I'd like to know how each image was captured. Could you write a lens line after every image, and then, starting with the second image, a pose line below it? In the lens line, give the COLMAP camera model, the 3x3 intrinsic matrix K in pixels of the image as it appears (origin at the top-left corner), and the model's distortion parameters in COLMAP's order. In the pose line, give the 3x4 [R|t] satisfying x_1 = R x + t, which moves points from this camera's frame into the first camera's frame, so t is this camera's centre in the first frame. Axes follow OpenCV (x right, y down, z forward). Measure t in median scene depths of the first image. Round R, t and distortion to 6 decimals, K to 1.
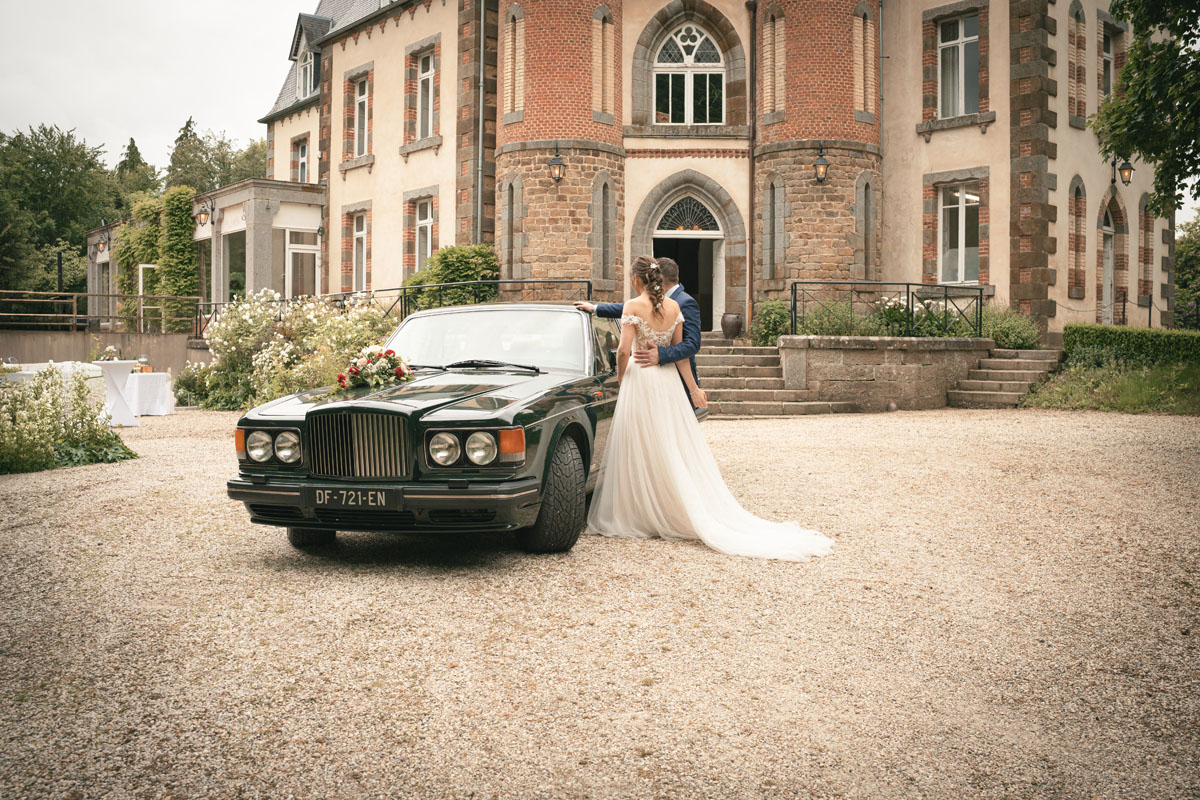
lens RADIAL K [[1159.5, 0, 600.0], [0, 1159.5, 400.0], [0, 0, 1]] dist [-0.177859, 0.186882]
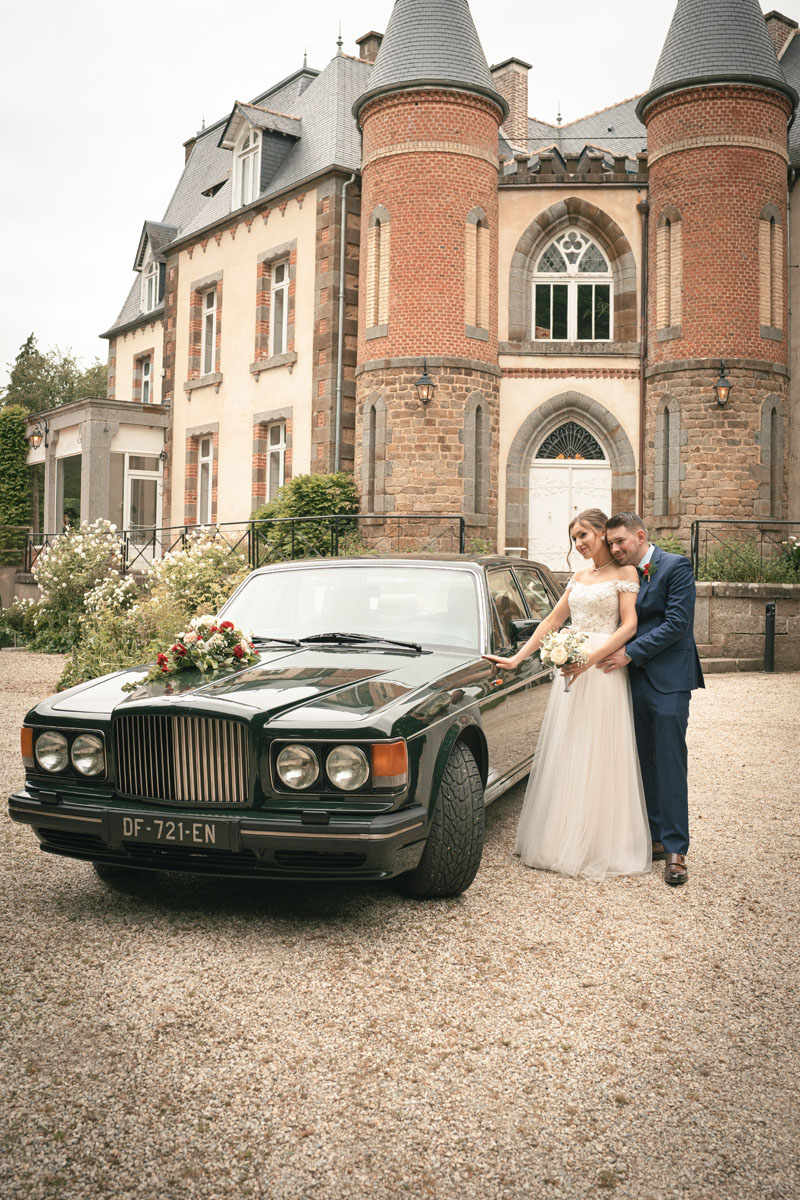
lens RADIAL K [[1159.5, 0, 383.5], [0, 1159.5, 596.7], [0, 0, 1]] dist [-0.177859, 0.186882]
pose [[0.998251, 0.013043, -0.057657, -0.015679], [-0.014301, 0.999668, -0.021450, -0.020241], [0.057358, 0.022237, 0.998106, 0.108225]]
